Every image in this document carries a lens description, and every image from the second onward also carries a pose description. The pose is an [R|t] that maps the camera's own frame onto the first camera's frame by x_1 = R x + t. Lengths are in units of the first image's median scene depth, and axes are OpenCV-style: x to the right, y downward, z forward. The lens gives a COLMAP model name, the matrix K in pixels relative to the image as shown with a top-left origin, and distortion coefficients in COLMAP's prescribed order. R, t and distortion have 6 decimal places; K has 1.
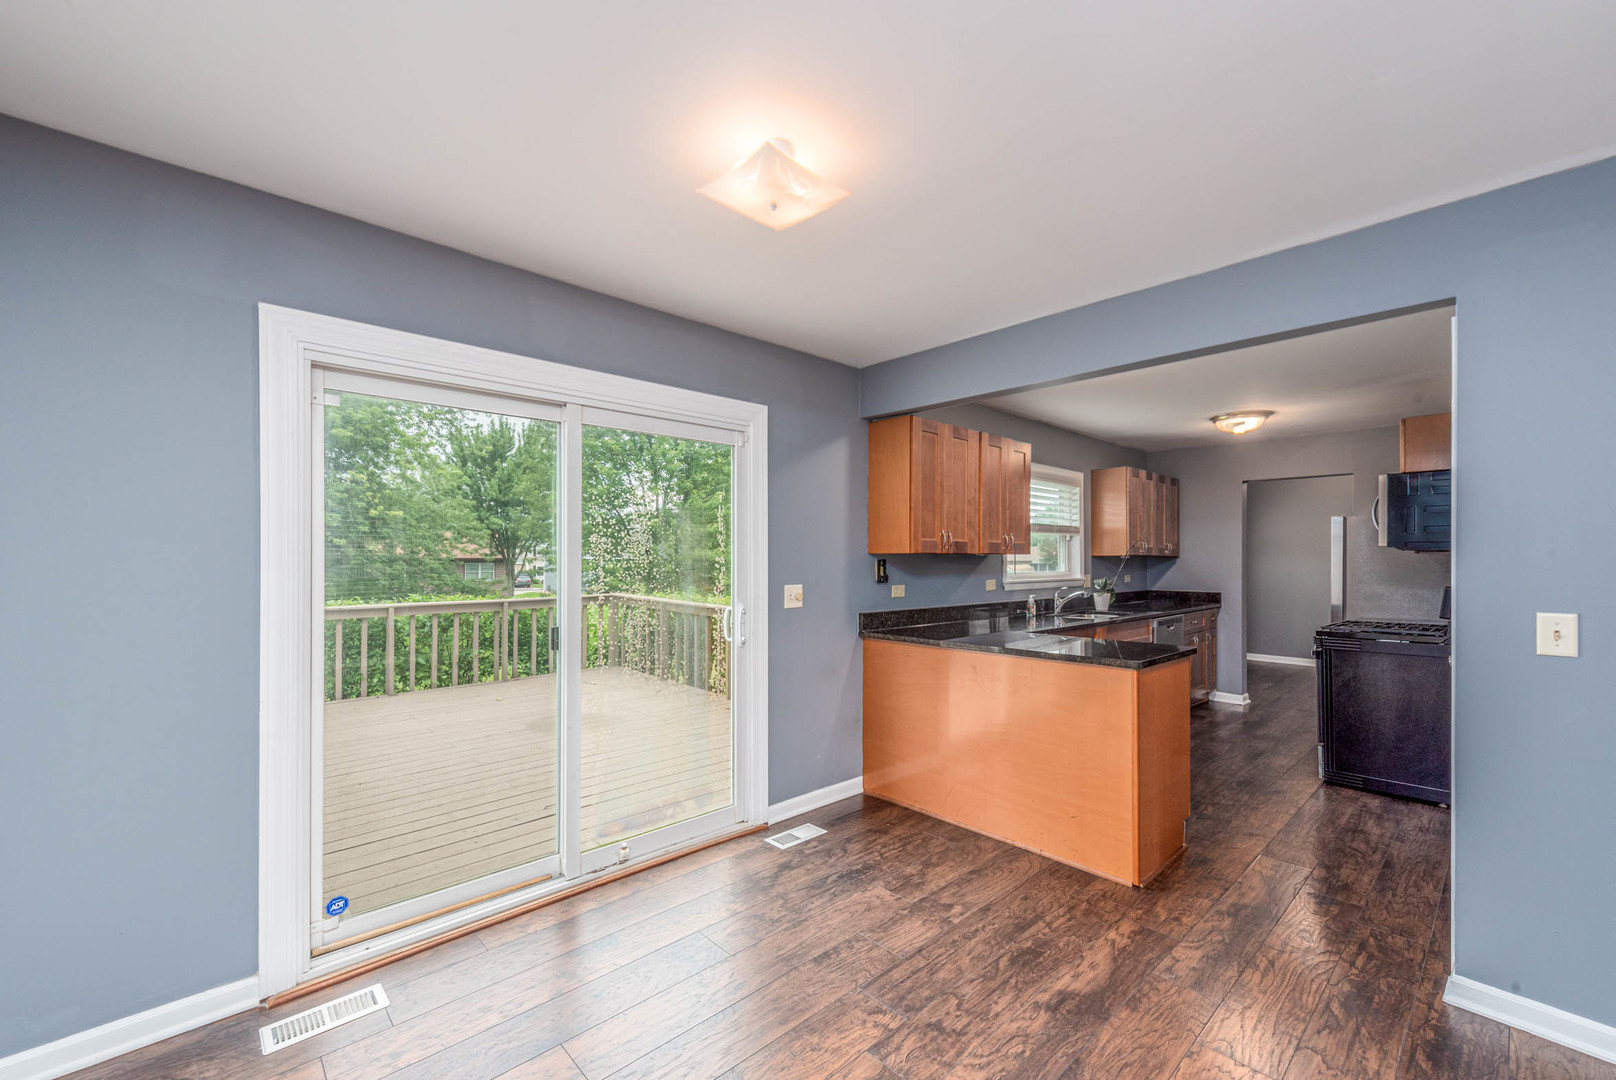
lens RADIAL K [[652.8, 0, 805.0], [0, 652.8, 548.6], [0, 0, 1]] dist [0.014927, -0.005886]
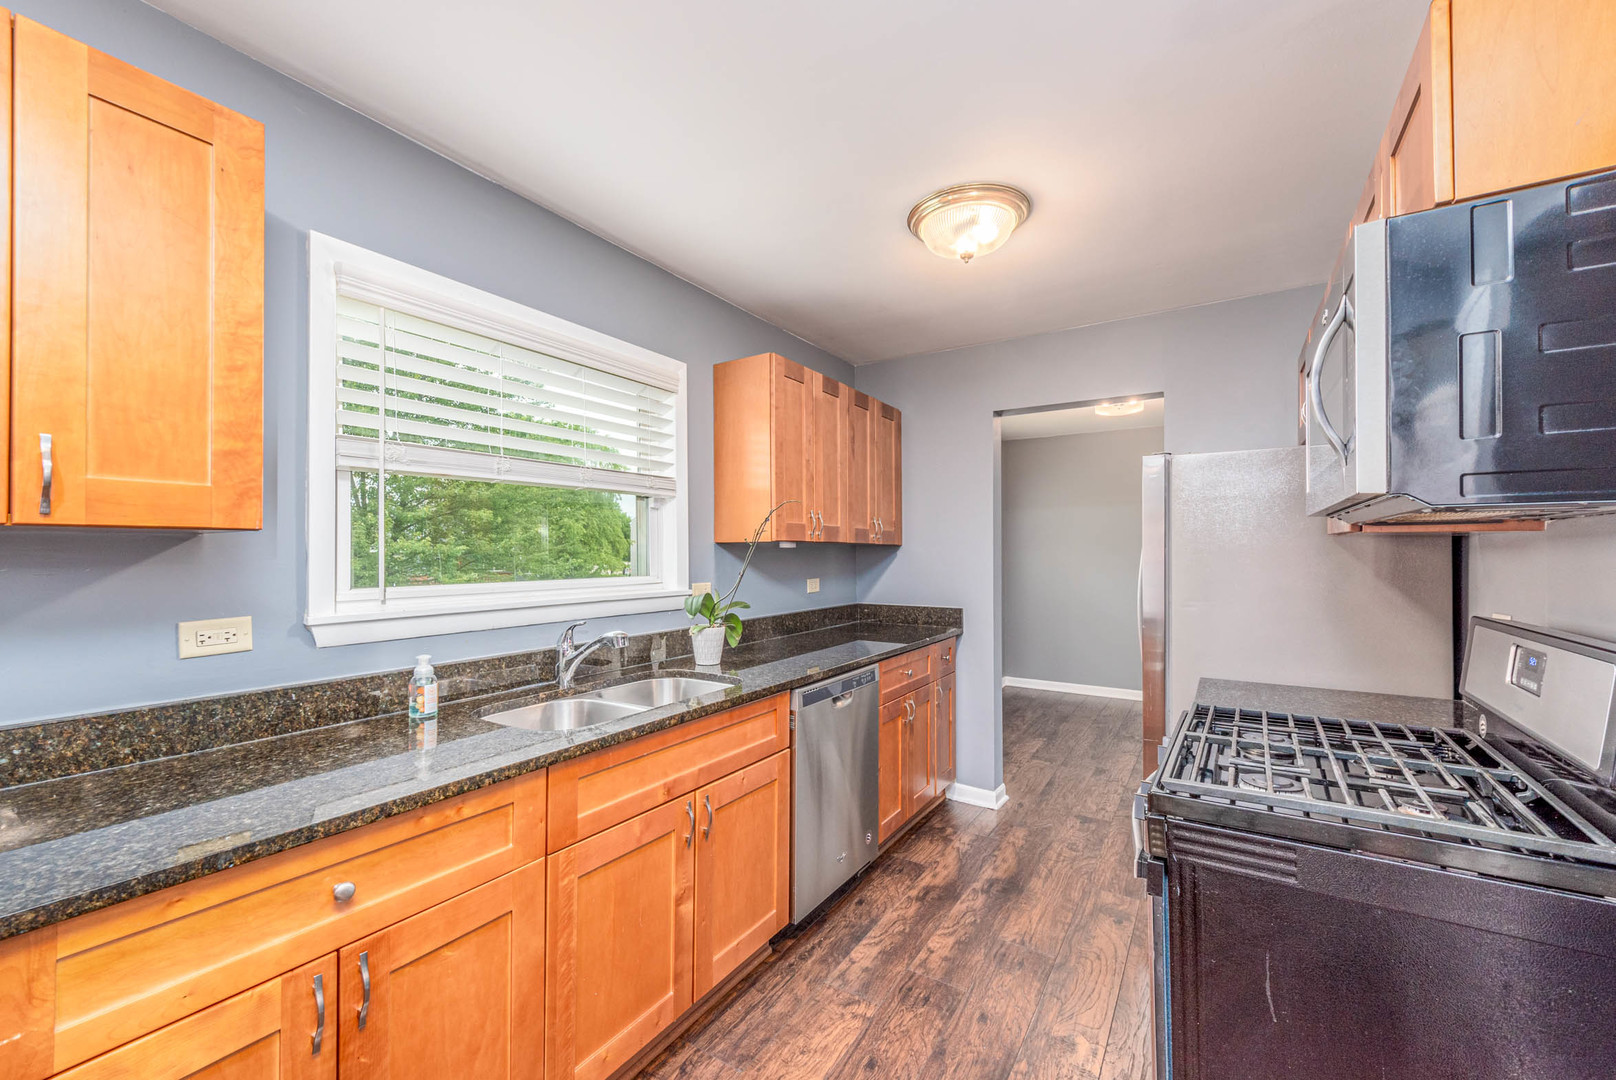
lens RADIAL K [[652.8, 0, 805.0], [0, 652.8, 548.6], [0, 0, 1]] dist [0.014927, -0.005886]
pose [[0.966196, -0.005544, 0.257751, 0.375633], [0.004633, 0.999981, 0.004141, 0.012774], [-0.257769, -0.002807, 0.966203, 0.514724]]
